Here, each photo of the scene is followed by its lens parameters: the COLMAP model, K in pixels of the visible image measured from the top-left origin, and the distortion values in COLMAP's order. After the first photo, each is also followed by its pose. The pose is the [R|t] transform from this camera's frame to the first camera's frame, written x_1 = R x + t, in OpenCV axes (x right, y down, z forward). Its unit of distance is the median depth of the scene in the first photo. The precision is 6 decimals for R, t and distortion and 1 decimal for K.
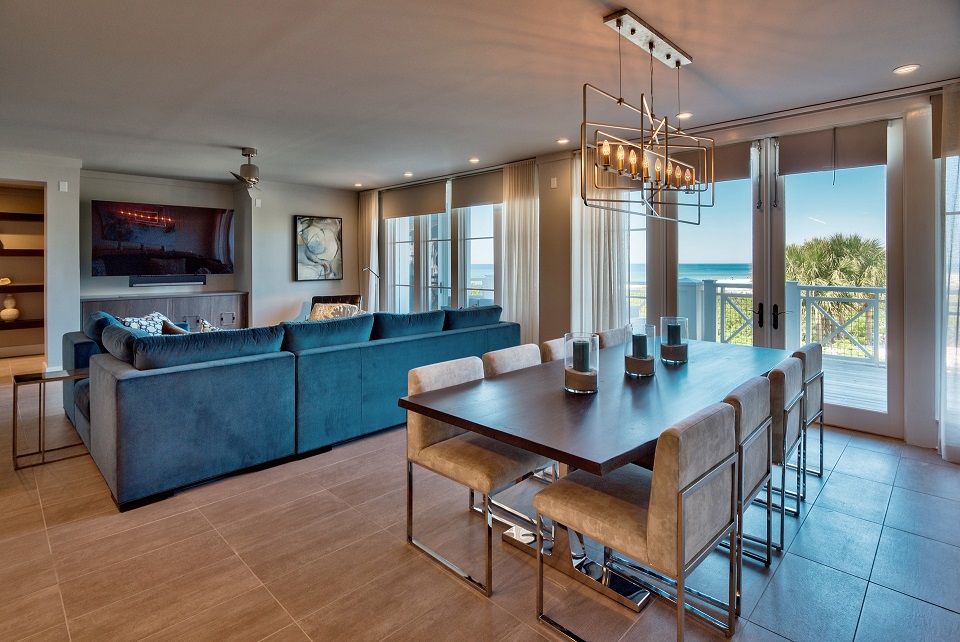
lens RADIAL K [[481.6, 0, 482.7], [0, 481.6, 266.6], [0, 0, 1]] dist [-0.004739, 0.004618]
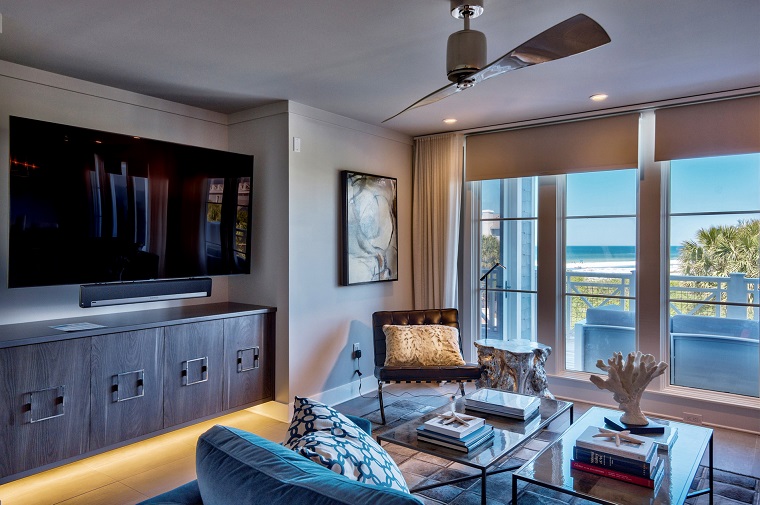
lens RADIAL K [[537.0, 0, 378.3], [0, 537.0, 247.8], [0, 0, 1]] dist [0.047629, -0.001158]
pose [[0.992196, 0.003323, 0.124645, -0.560288], [-0.003206, 0.999994, -0.001144, -0.018358], [-0.124648, 0.000736, 0.992201, 0.472350]]
